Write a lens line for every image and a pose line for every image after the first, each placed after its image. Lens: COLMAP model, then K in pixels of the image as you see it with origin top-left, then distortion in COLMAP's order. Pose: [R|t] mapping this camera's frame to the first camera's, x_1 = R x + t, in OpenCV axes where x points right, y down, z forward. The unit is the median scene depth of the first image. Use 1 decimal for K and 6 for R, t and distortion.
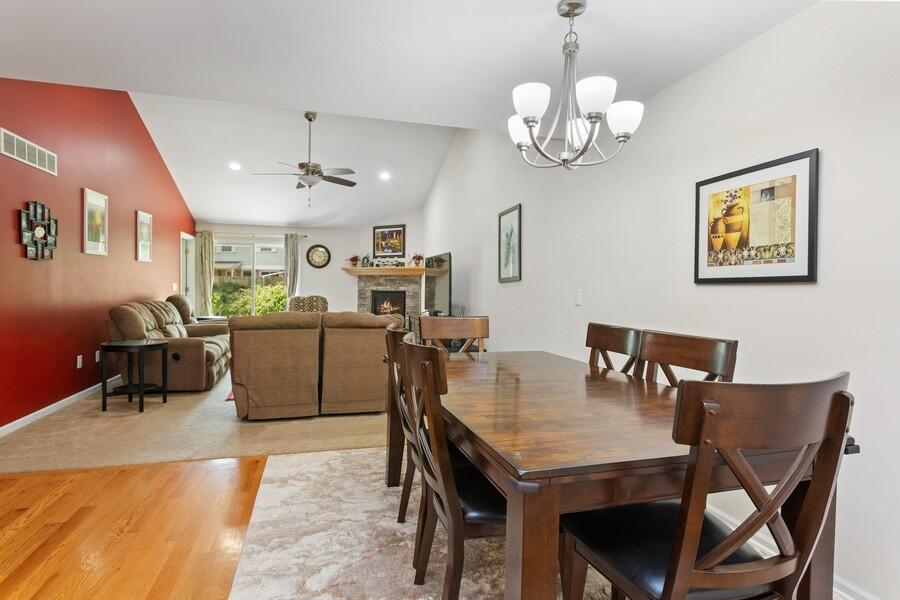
lens RADIAL K [[492.6, 0, 449.2], [0, 492.6, 300.4], [0, 0, 1]] dist [-0.002195, -0.000253]
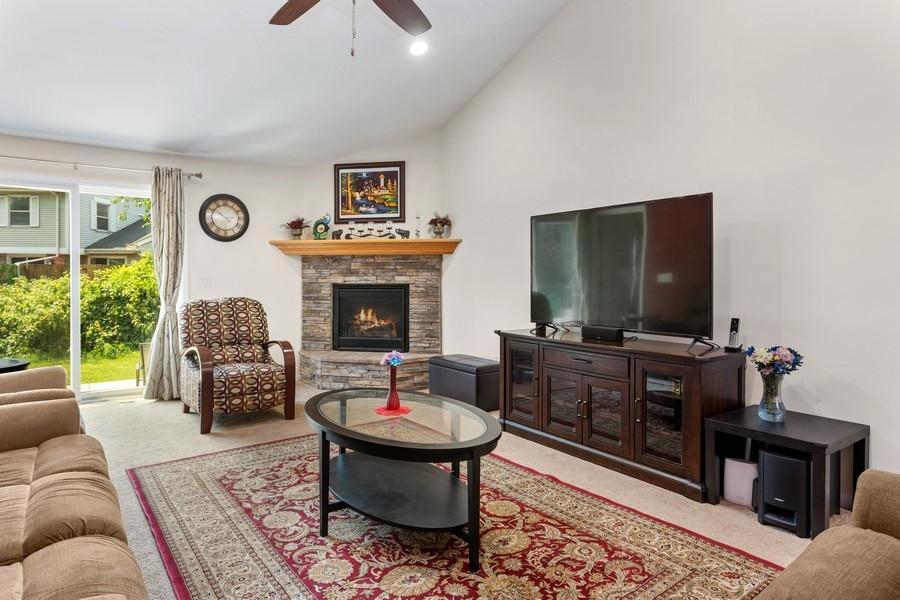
lens RADIAL K [[540.9, 0, 451.4], [0, 540.9, 292.1], [0, 0, 1]] dist [0.003889, 0.000357]
pose [[0.941111, -0.023288, 0.337294, -0.239364], [0.022171, 0.999729, 0.007164, -0.012961], [-0.337369, 0.000736, 0.941372, 0.413155]]
